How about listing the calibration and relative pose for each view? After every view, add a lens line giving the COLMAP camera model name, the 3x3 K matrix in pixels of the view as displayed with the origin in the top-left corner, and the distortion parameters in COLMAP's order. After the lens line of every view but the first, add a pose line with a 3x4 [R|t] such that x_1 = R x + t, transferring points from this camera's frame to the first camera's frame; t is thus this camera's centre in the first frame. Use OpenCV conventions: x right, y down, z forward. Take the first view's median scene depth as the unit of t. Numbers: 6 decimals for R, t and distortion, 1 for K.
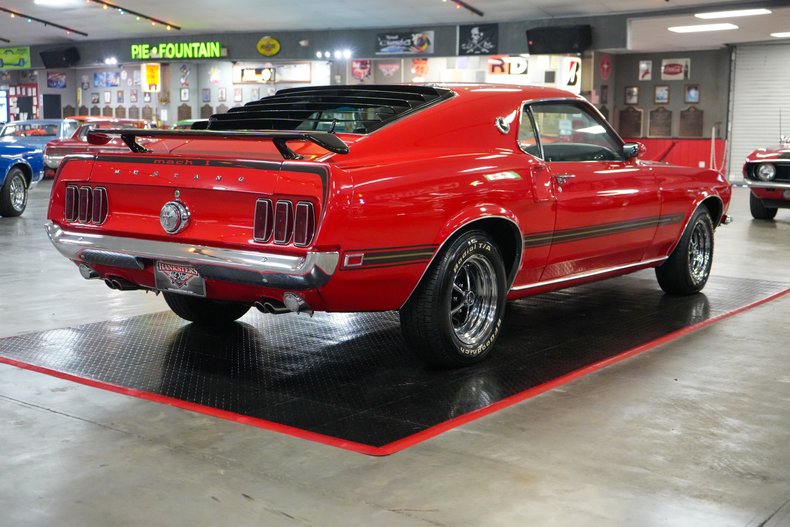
lens RADIAL K [[1034.8, 0, 395.0], [0, 1034.8, 263.5], [0, 0, 1]] dist [-0.012881, -0.016533]
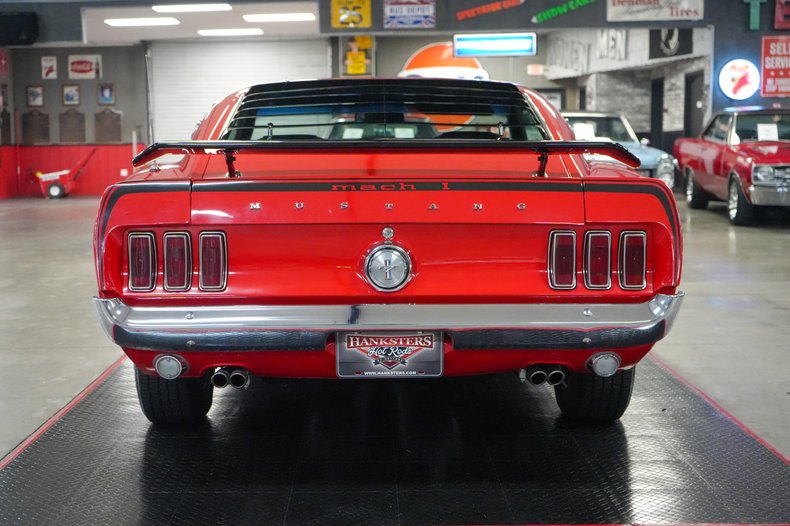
lens RADIAL K [[1131.9, 0, 395.0], [0, 1131.9, 263.0], [0, 0, 1]] dist [-0.013654, 0.031542]
pose [[0.795617, -0.083582, 0.600007, -0.130911], [0.092919, 0.995553, 0.015470, -0.011657], [-0.598632, 0.043444, 0.799845, 0.078833]]
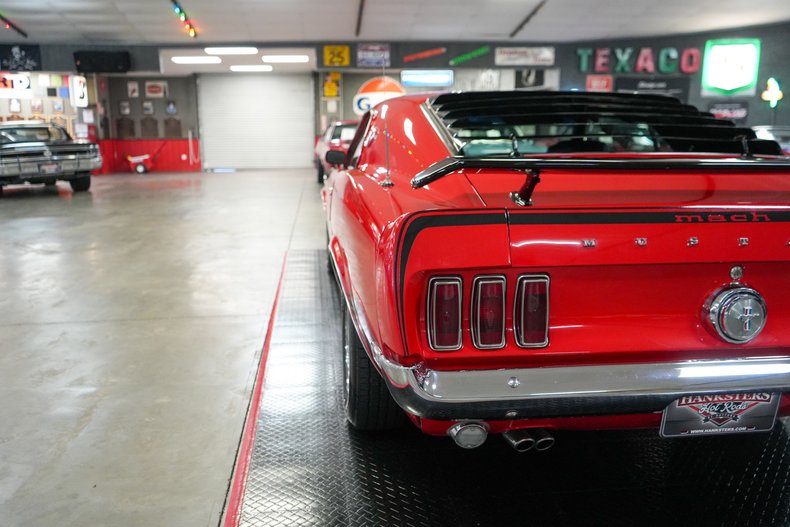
lens RADIAL K [[627.7, 0, 395.0], [0, 627.7, 263.5], [0, 0, 1]] dist [-0.010104, 0.002439]
pose [[0.725414, -0.149261, 0.671934, -0.115208], [0.095090, 0.988576, 0.116940, -0.026012], [-0.681712, -0.020936, 0.731321, 0.173815]]
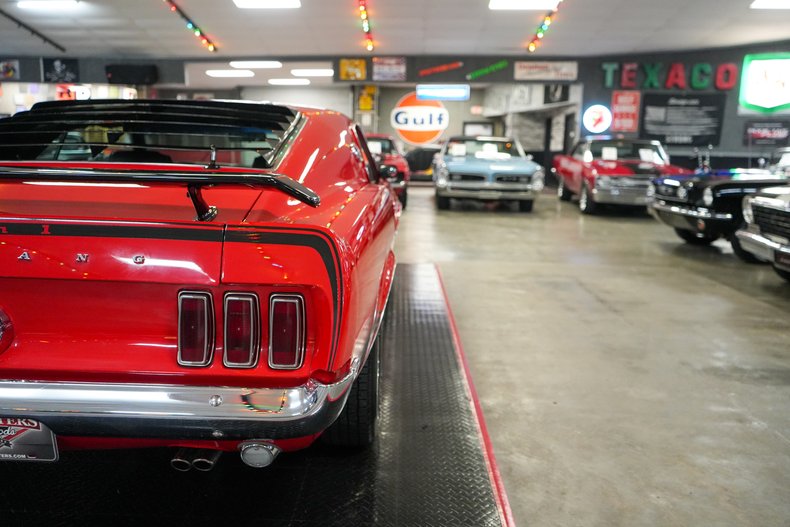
lens RADIAL K [[627.7, 0, 395.0], [0, 627.7, 263.5], [0, 0, 1]] dist [-0.010104, 0.002439]
pose [[0.816081, -0.099510, 0.569305, -0.042810], [0.062604, 0.994490, 0.084088, -0.018548], [-0.574536, -0.032982, 0.817814, 0.120698]]
